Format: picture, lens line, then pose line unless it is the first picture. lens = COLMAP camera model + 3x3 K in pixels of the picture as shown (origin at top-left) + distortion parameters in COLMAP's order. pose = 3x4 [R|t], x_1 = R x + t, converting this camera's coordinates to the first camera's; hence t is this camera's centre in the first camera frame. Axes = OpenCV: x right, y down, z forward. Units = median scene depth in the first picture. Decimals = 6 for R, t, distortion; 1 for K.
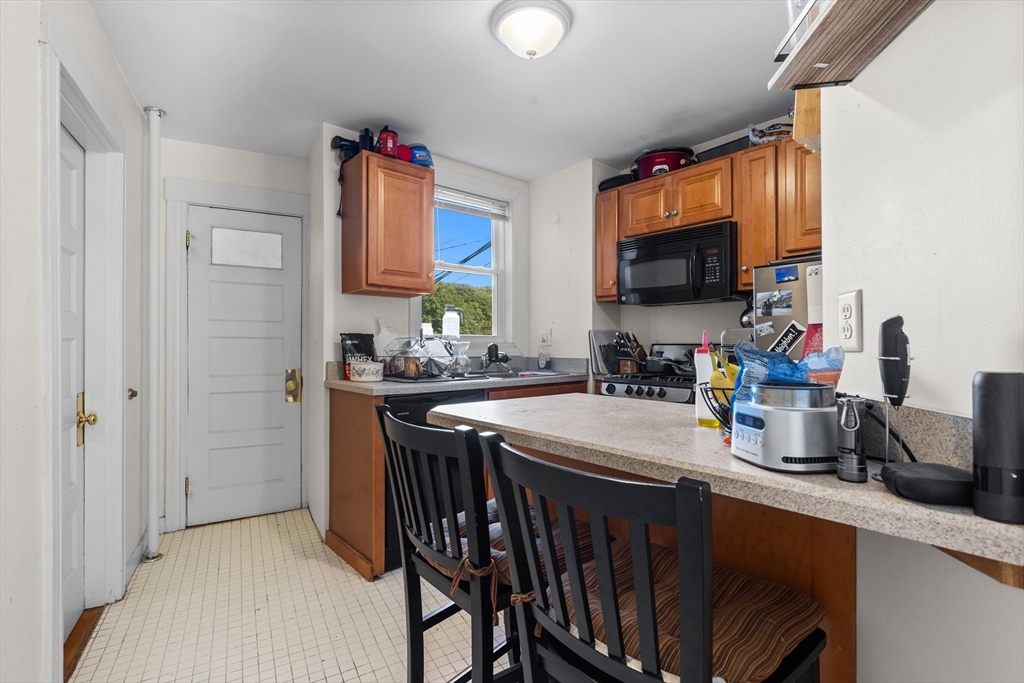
lens RADIAL K [[519.0, 0, 512.7], [0, 519.0, 342.4], [0, 0, 1]] dist [0.001144, 0.000109]
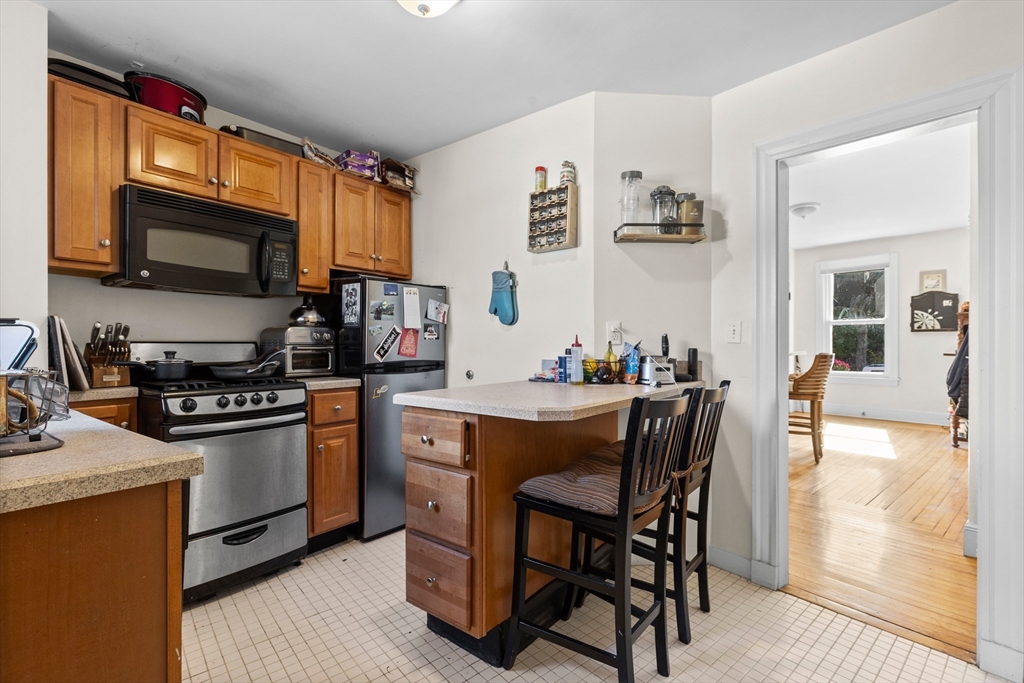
lens RADIAL K [[474.8, 0, 512.5], [0, 474.8, 344.7], [0, 0, 1]] dist [0.001248, 0.000153]
pose [[-0.228069, 0.003843, 0.973637, -0.699403], [-0.002797, 0.999985, -0.004603, 0.013443], [-0.973641, -0.003772, -0.228055, 0.952898]]
